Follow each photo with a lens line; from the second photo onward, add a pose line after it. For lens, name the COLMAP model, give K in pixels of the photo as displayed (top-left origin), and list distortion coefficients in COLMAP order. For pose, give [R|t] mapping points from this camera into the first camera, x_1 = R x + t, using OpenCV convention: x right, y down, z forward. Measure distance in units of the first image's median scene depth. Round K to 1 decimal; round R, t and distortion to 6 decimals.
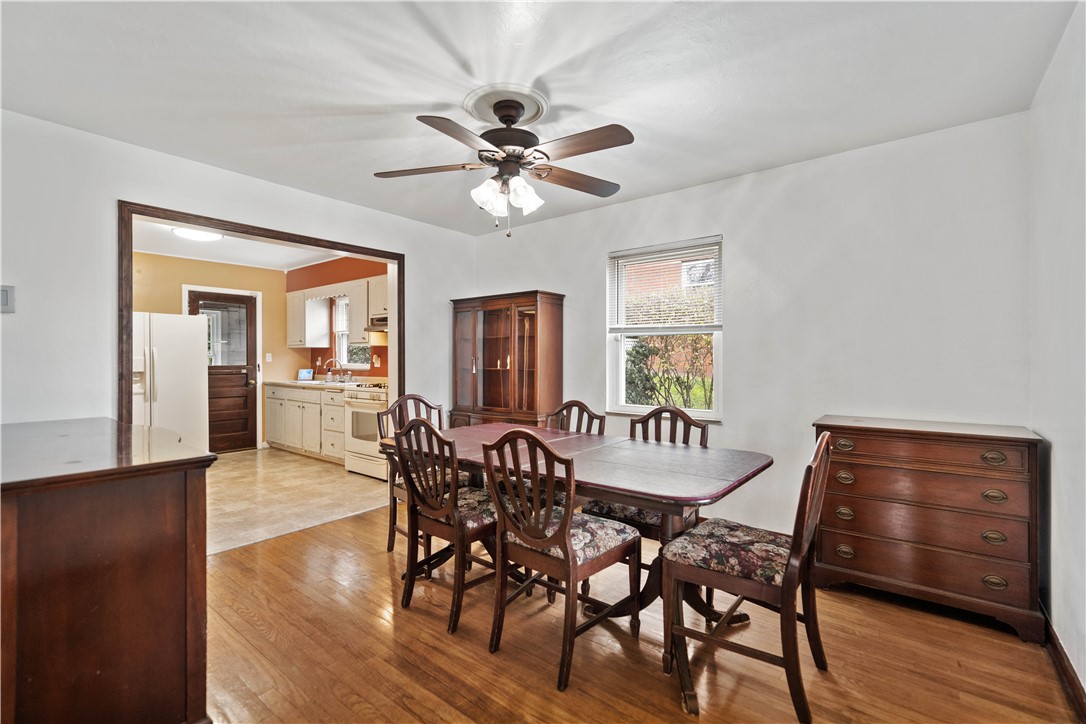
lens RADIAL K [[491.6, 0, 541.1], [0, 491.6, 359.0], [0, 0, 1]] dist [0.004666, 0.000241]
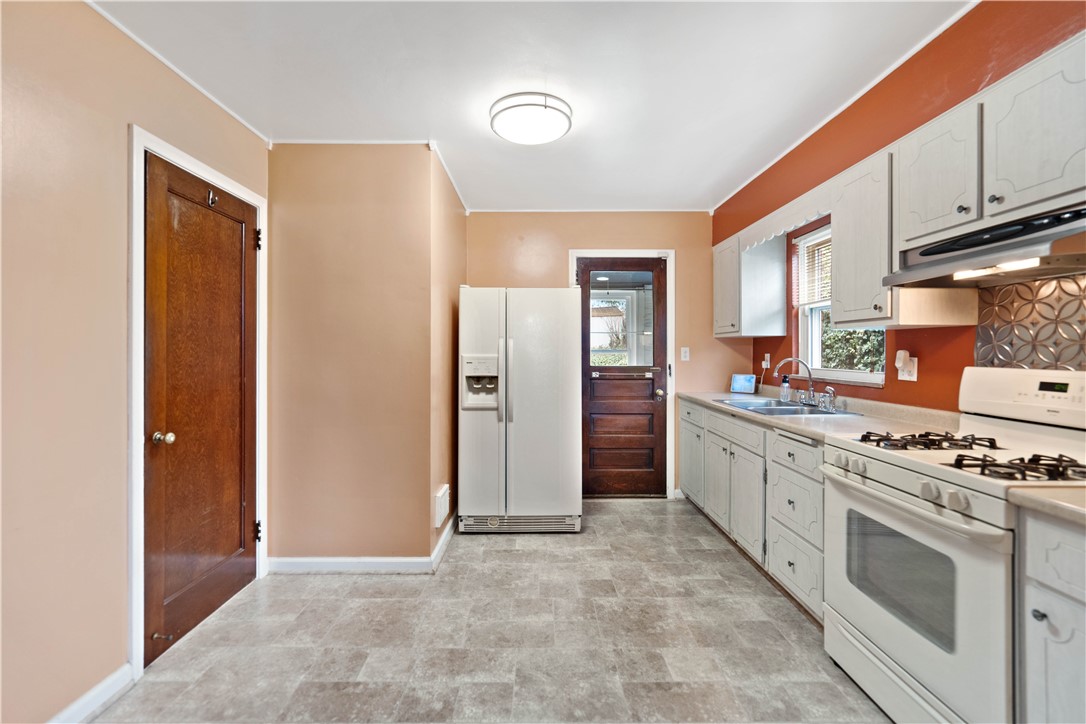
lens RADIAL K [[481.6, 0, 534.9], [0, 481.6, 347.9], [0, 0, 1]] dist [-0.003761, 0.000137]
pose [[0.629654, -0.002433, -0.776872, -0.206189], [-0.005065, 0.999961, -0.007236, -0.005483], [0.776859, 0.008491, 0.629618, 0.484067]]
